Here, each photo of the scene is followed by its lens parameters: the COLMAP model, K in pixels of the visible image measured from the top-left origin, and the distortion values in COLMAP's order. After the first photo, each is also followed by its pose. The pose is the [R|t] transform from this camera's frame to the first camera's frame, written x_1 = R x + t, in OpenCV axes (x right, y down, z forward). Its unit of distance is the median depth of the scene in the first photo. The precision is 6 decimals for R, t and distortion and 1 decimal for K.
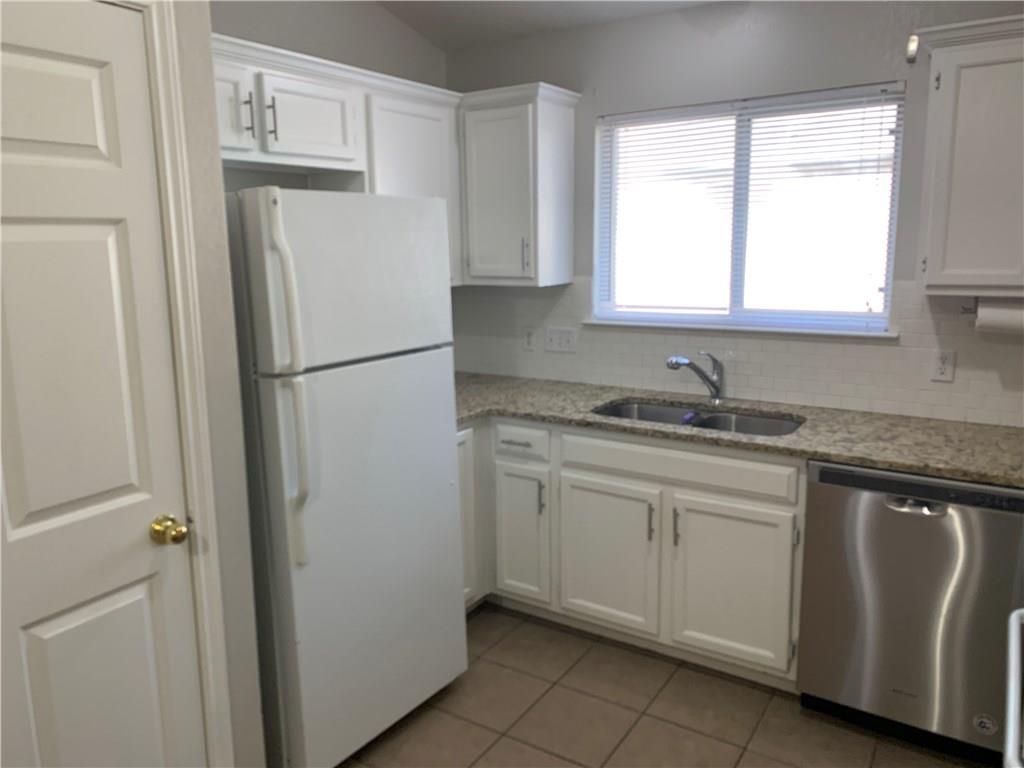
lens RADIAL K [[763.7, 0, 511.6], [0, 763.7, 373.9], [0, 0, 1]] dist [0.098785, -0.138194]
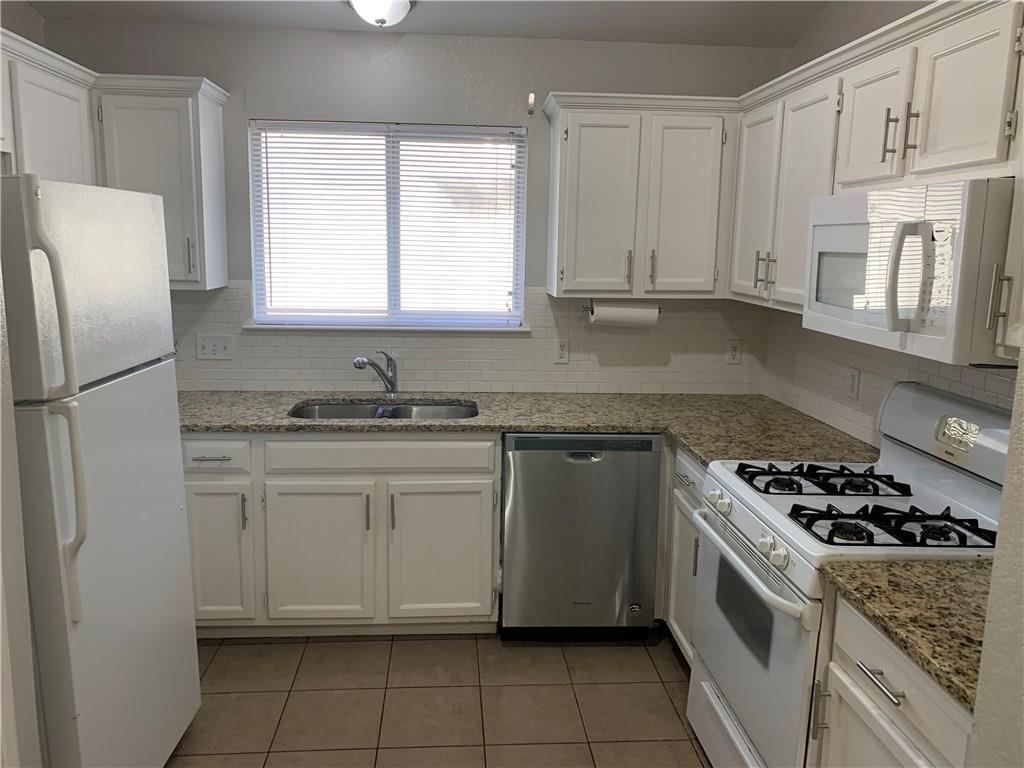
lens RADIAL K [[779.8, 0, 513.9], [0, 779.8, 370.9], [0, 0, 1]] dist [0.058053, -0.071277]
pose [[0.795093, -0.068351, 0.602624, -0.285148], [0.073400, 0.997170, 0.016258, -0.004976], [-0.602030, 0.031306, 0.797860, 0.008191]]
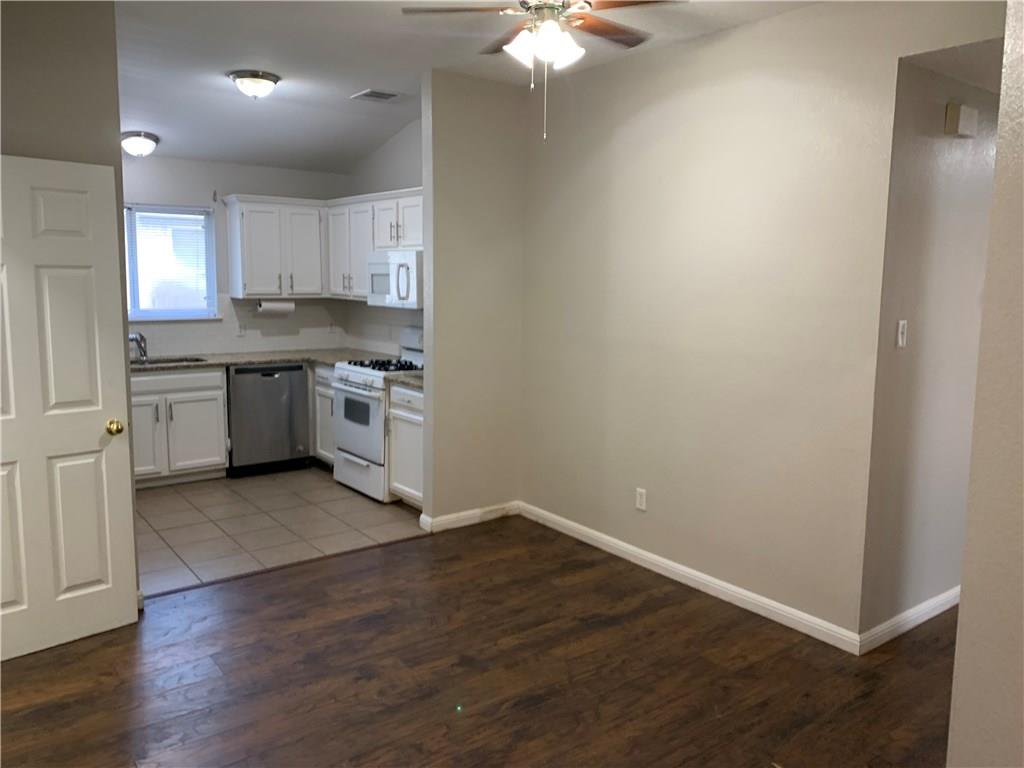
lens RADIAL K [[779.8, 0, 513.9], [0, 779.8, 370.9], [0, 0, 1]] dist [0.058053, -0.071277]
pose [[0.342672, -0.096625, 0.934473, -1.346579], [0.146348, 0.988044, 0.048499, 0.115594], [-0.927986, 0.120139, 0.352716, -0.574534]]
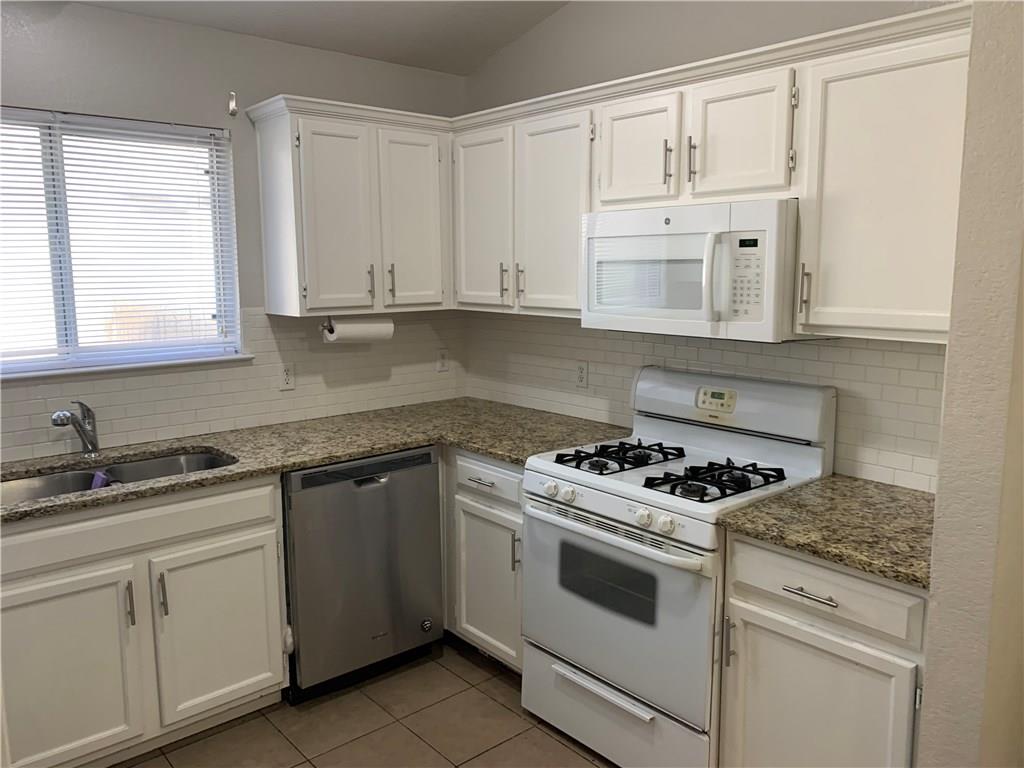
lens RADIAL K [[779.8, 0, 513.9], [0, 779.8, 370.9], [0, 0, 1]] dist [0.058053, -0.071277]
pose [[0.283013, -0.118426, 0.951777, -0.466383], [0.166809, 0.983302, 0.072748, -0.046764], [-0.944499, 0.138176, 0.298042, 0.301746]]
